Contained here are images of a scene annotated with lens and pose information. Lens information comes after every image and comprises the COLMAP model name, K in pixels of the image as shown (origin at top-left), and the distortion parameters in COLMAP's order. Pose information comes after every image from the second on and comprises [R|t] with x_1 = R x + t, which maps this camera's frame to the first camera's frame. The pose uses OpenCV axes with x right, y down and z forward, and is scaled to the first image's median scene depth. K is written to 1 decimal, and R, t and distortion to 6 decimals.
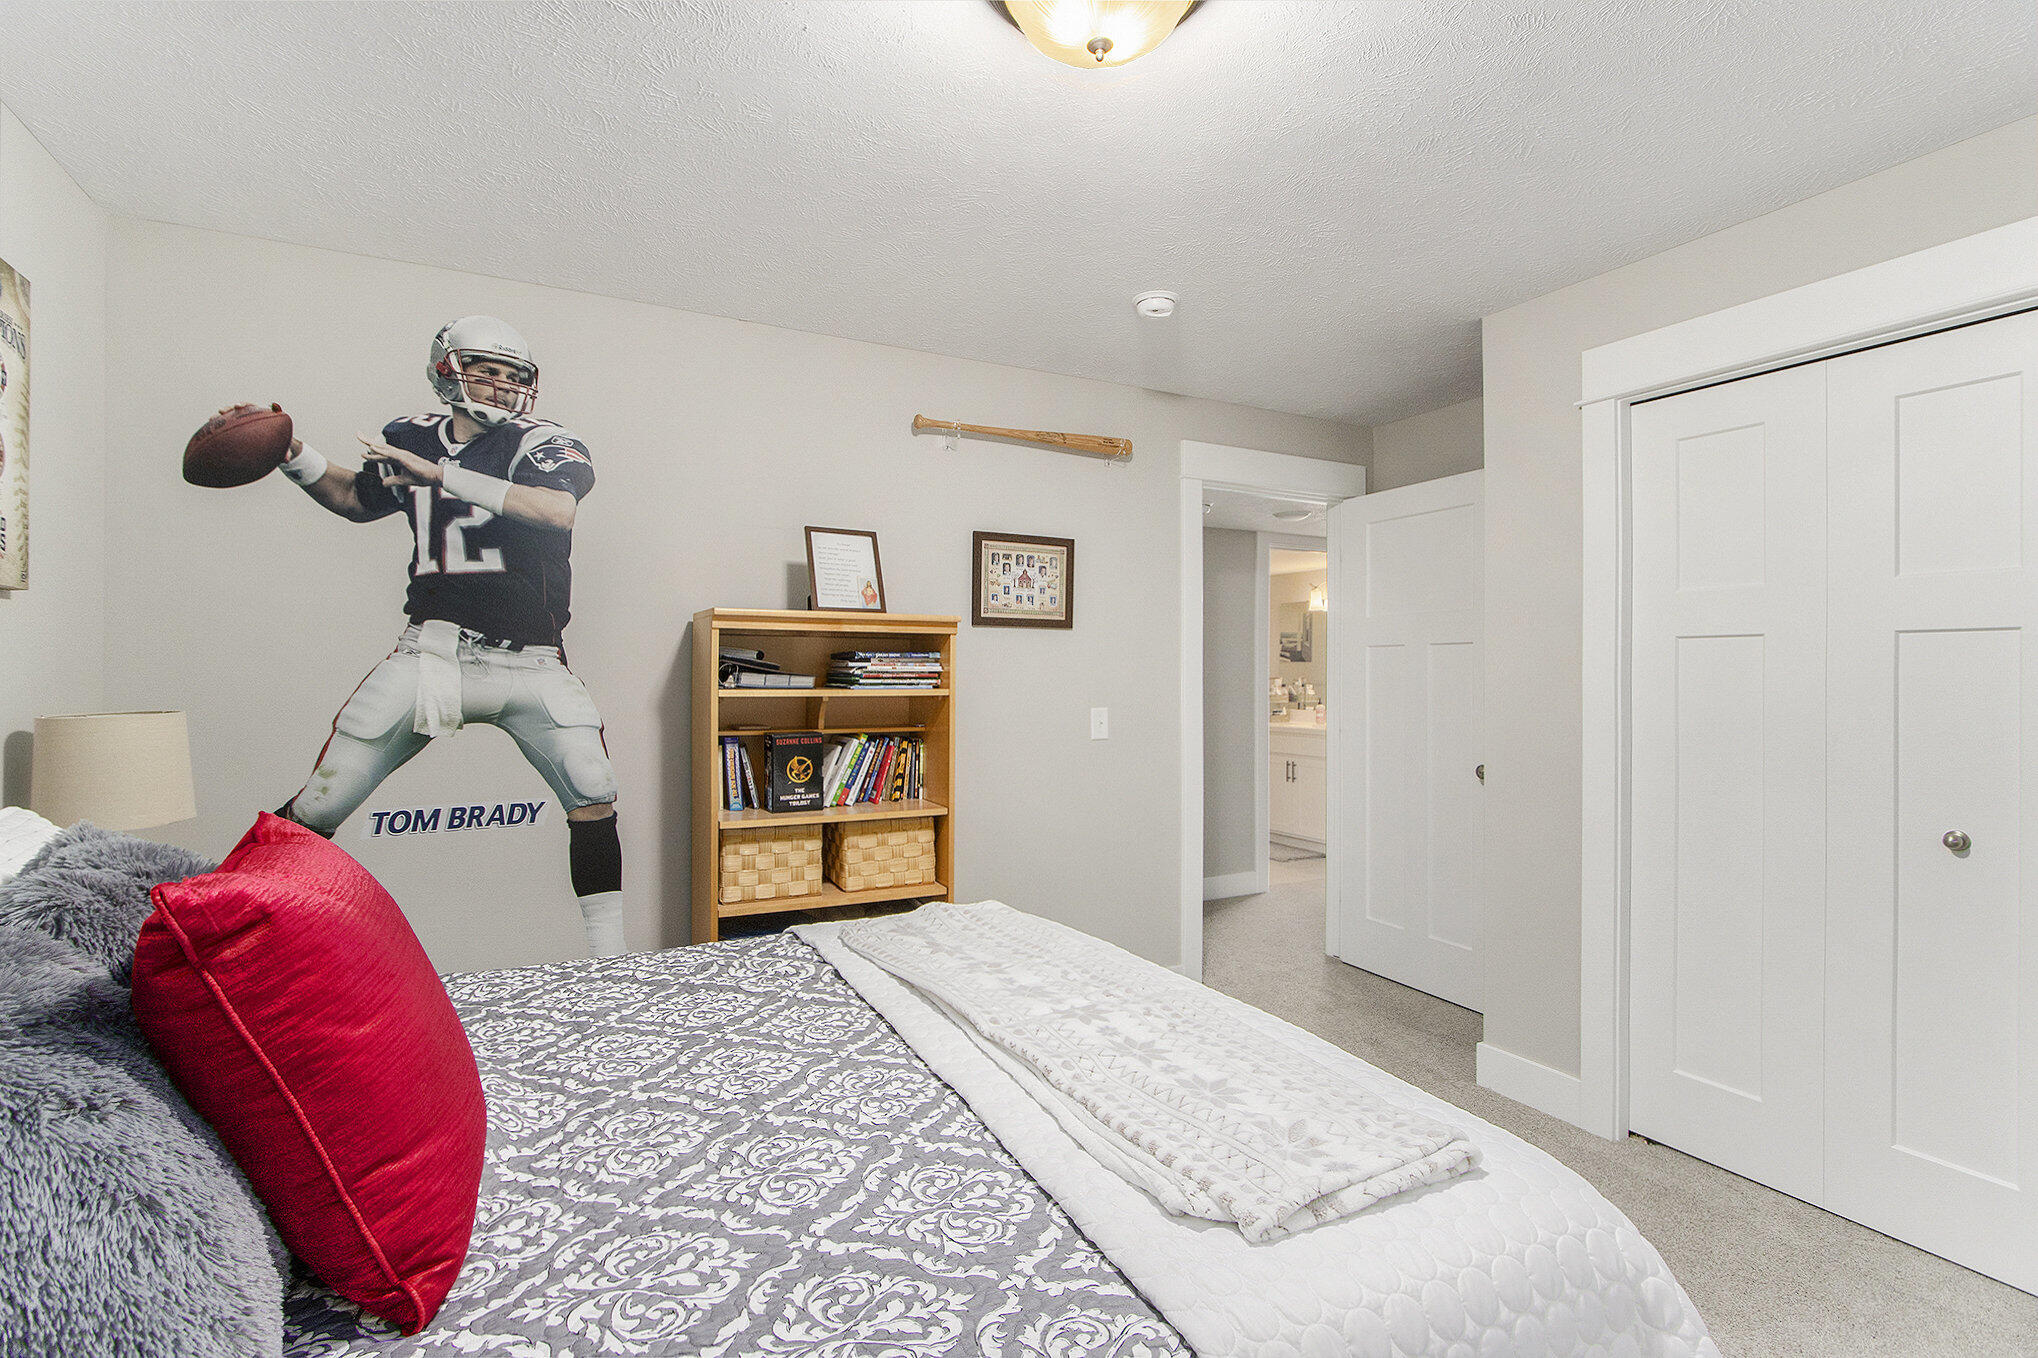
lens RADIAL K [[964.6, 0, 1022.3], [0, 964.6, 674.4], [0, 0, 1]] dist [-0.018714, 0.003250]
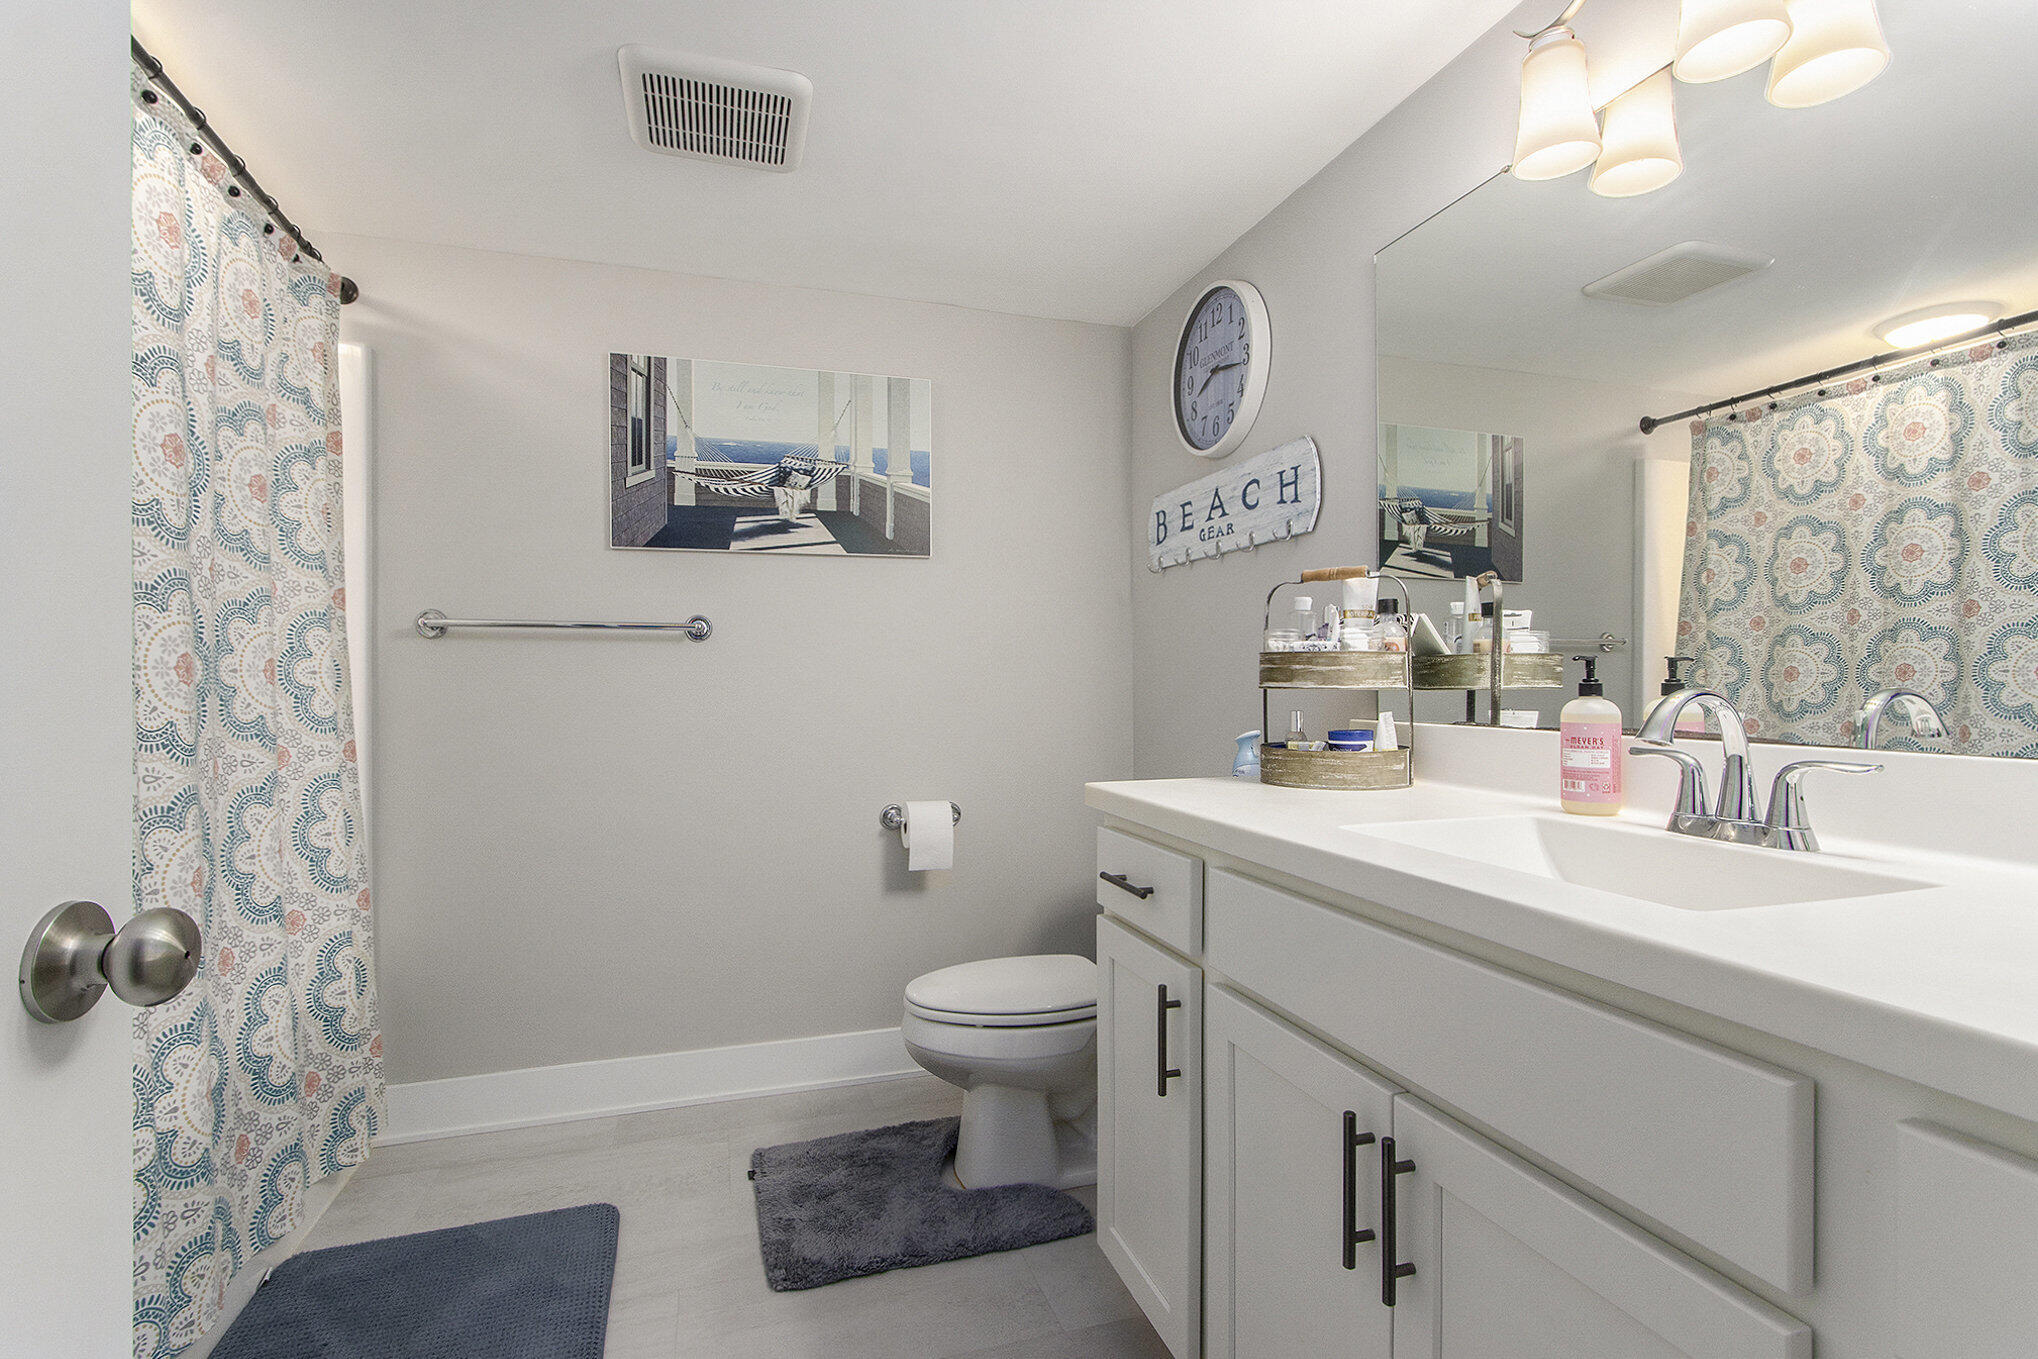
lens RADIAL K [[964.6, 0, 1021.5], [0, 964.6, 682.0], [0, 0, 1]] dist [-0.018714, 0.003250]
pose [[0.983485, -0.006594, -0.180869, 0.231094], [0.006328, 0.999978, -0.002048, 0.027277], [0.180879, 0.000870, 0.983505, 0.781021]]
